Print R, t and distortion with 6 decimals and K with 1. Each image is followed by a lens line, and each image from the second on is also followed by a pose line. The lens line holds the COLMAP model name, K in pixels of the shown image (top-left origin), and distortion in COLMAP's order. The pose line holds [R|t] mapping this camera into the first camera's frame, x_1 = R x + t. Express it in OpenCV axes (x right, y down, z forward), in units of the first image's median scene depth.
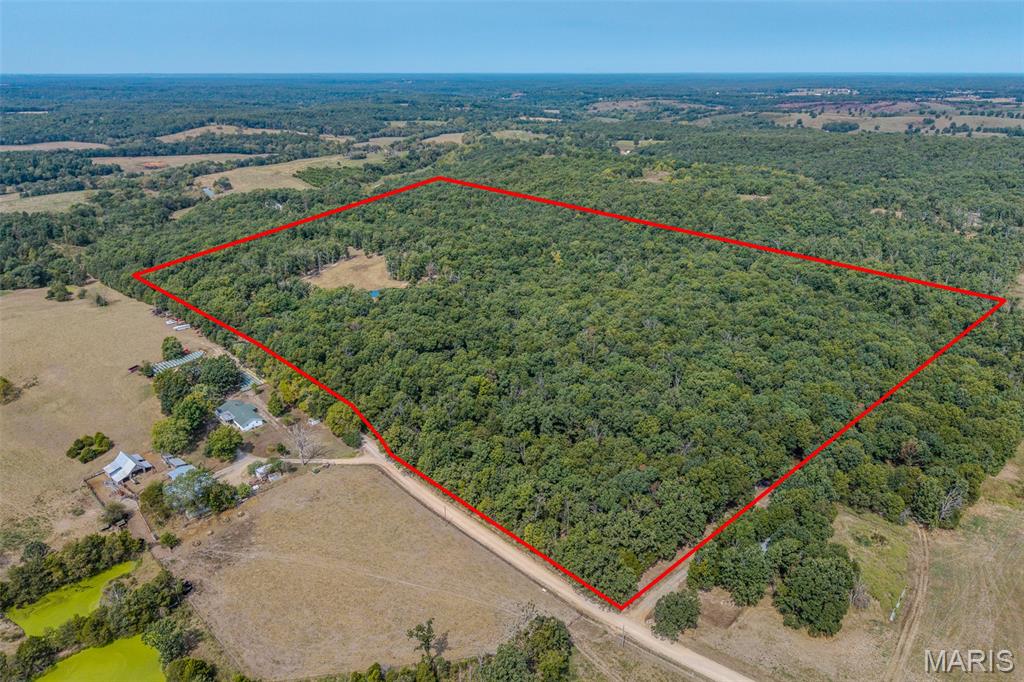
lens RADIAL K [[695.8, 0, 512.0], [0, 695.8, 341.0], [0, 0, 1]] dist [0.020275, -0.019567]
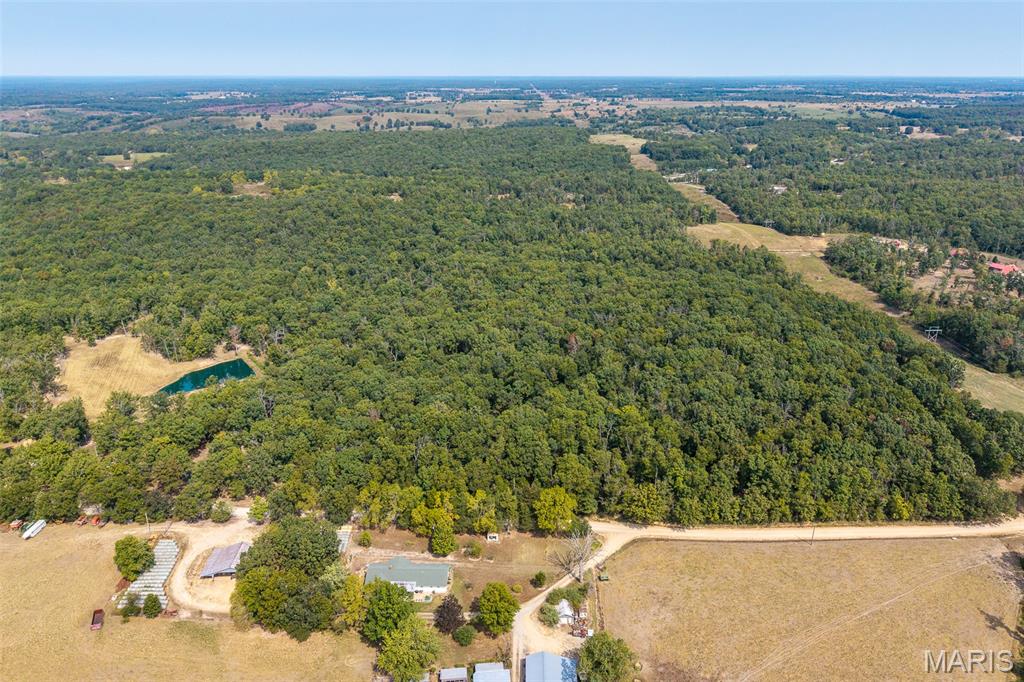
lens RADIAL K [[695.8, 0, 512.0], [0, 695.8, 341.0], [0, 0, 1]] dist [0.020275, -0.019567]
pose [[0.686881, -0.261637, 0.678041, -0.388742], [0.264742, 0.958928, 0.101829, -0.084241], [-0.676835, 0.109562, 0.727936, 0.224145]]
